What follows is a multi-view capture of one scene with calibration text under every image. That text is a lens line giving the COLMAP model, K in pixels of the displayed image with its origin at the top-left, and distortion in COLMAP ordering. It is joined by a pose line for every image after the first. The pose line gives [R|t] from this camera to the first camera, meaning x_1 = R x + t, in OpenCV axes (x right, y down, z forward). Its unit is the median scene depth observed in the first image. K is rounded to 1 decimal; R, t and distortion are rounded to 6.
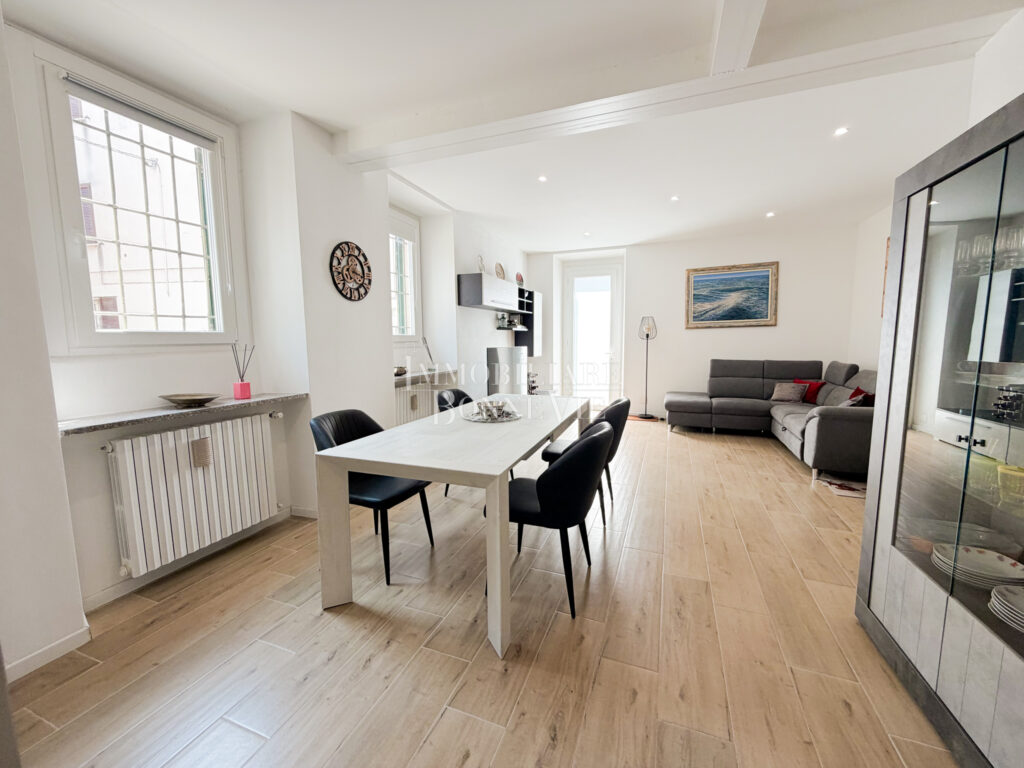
lens RADIAL K [[406.7, 0, 509.2], [0, 406.7, 382.8], [0, 0, 1]] dist [-0.001410, 0.000171]
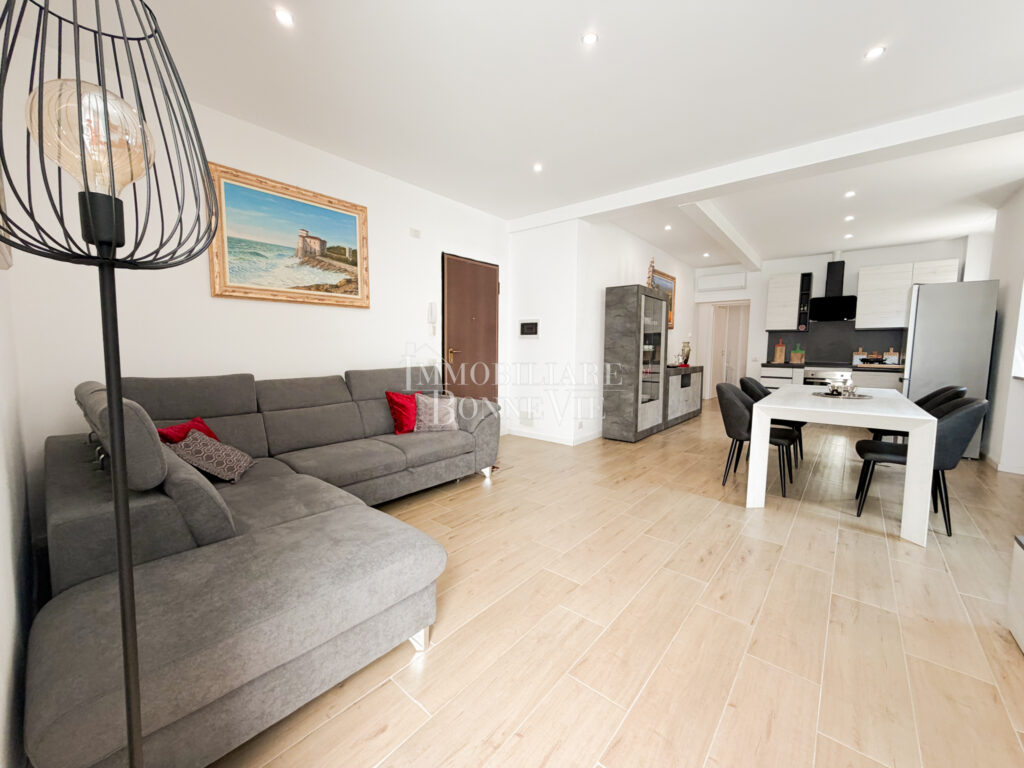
lens RADIAL K [[406.7, 0, 508.8], [0, 406.7, 382.4], [0, 0, 1]] dist [-0.001410, 0.000171]
pose [[-0.946555, -0.024915, 0.321579, 0.264078], [0.035072, 0.983150, 0.179405, -0.109741], [-0.320630, 0.181095, -0.929732, 1.243912]]
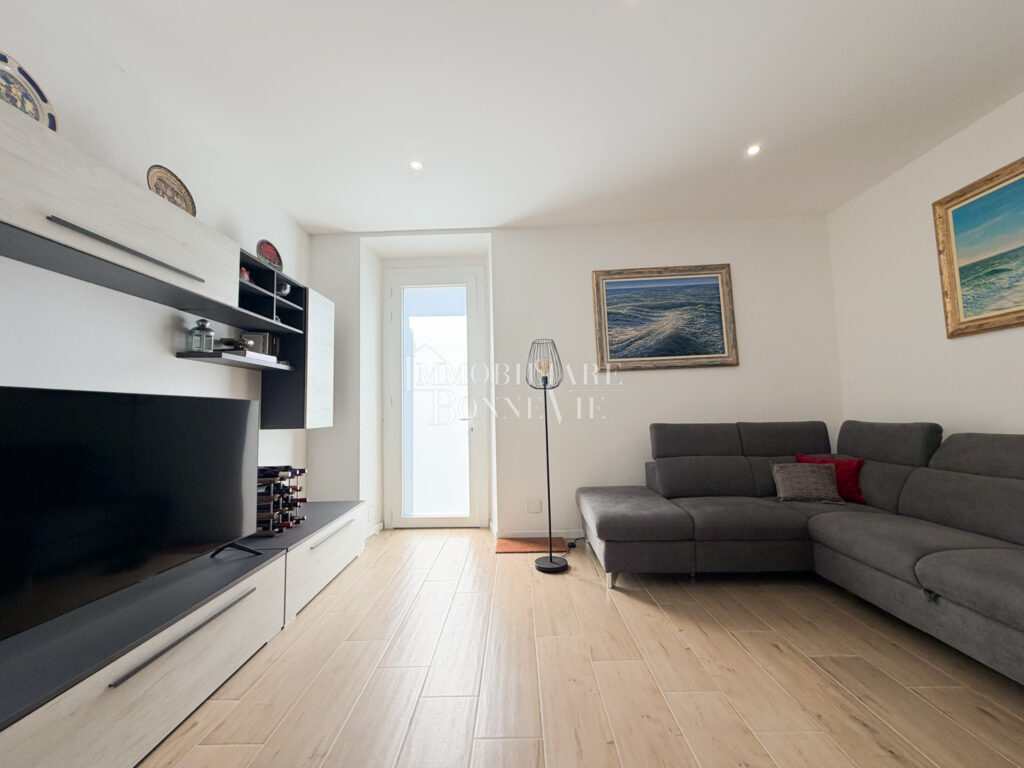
lens RADIAL K [[406.7, 0, 509.1], [0, 406.7, 382.9], [0, 0, 1]] dist [-0.001410, 0.000171]
pose [[0.937321, 0.013378, 0.348210, 0.139117], [0.050550, 0.983473, -0.173858, -0.029290], [-0.344781, 0.180563, 0.921153, 0.608865]]
